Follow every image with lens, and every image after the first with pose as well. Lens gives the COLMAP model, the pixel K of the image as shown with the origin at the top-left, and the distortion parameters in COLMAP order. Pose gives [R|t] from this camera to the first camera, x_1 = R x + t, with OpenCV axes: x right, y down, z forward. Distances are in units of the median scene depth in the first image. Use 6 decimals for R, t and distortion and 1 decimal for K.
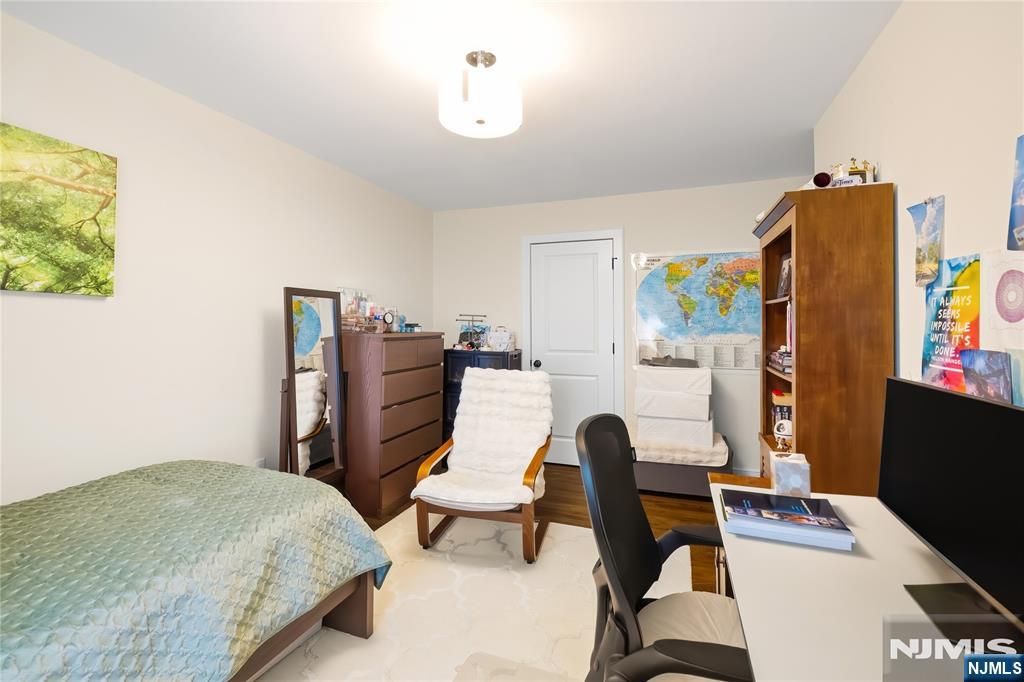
lens RADIAL K [[437.3, 0, 512.0], [0, 437.3, 313.2], [0, 0, 1]] dist [-0.000415, 0.000062]
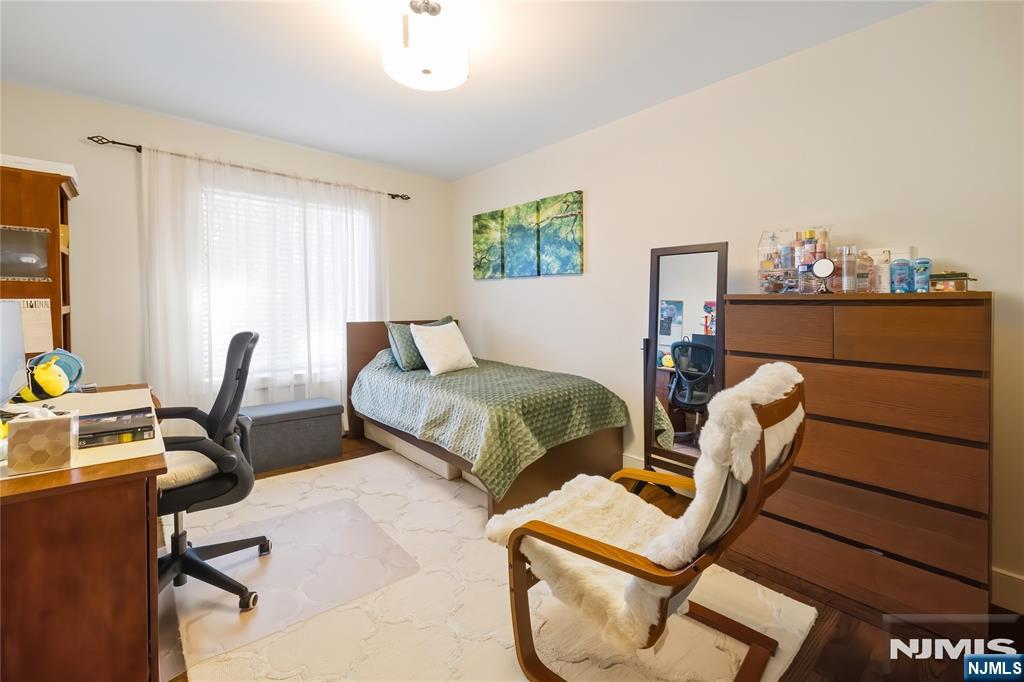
lens RADIAL K [[437.3, 0, 512.0], [0, 437.3, 313.2], [0, 0, 1]] dist [-0.000415, 0.000062]
pose [[-0.467715, 0.008774, -0.883836, 0.750507], [0.010971, 0.999931, 0.004121, 0.113912], [0.883811, -0.007769, -0.467779, 1.651487]]
